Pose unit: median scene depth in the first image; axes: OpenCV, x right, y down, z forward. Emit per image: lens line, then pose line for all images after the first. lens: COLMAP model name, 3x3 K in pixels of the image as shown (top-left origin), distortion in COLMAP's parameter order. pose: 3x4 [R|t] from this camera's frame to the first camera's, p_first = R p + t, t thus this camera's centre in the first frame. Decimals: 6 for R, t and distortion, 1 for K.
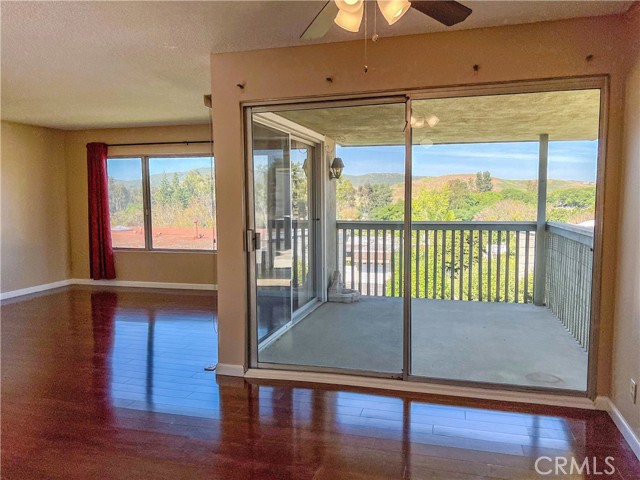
lens RADIAL K [[508.4, 0, 319.9], [0, 508.4, 240.7], [0, 0, 1]] dist [-0.003463, -0.001280]
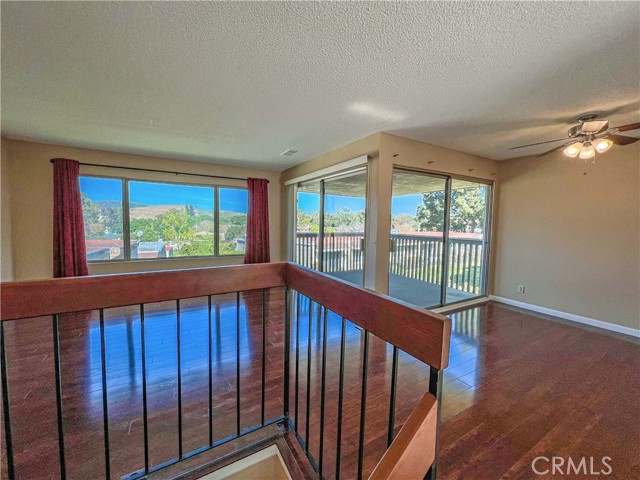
lens RADIAL K [[259.9, 0, 324.6], [0, 259.9, 241.1], [0, 0, 1]] dist [-0.001742, 0.000001]
pose [[0.698930, -0.031899, 0.714479, -0.452676], [0.033562, 0.999367, 0.011787, -0.016149], [-0.714403, 0.015741, 0.699558, 0.265903]]
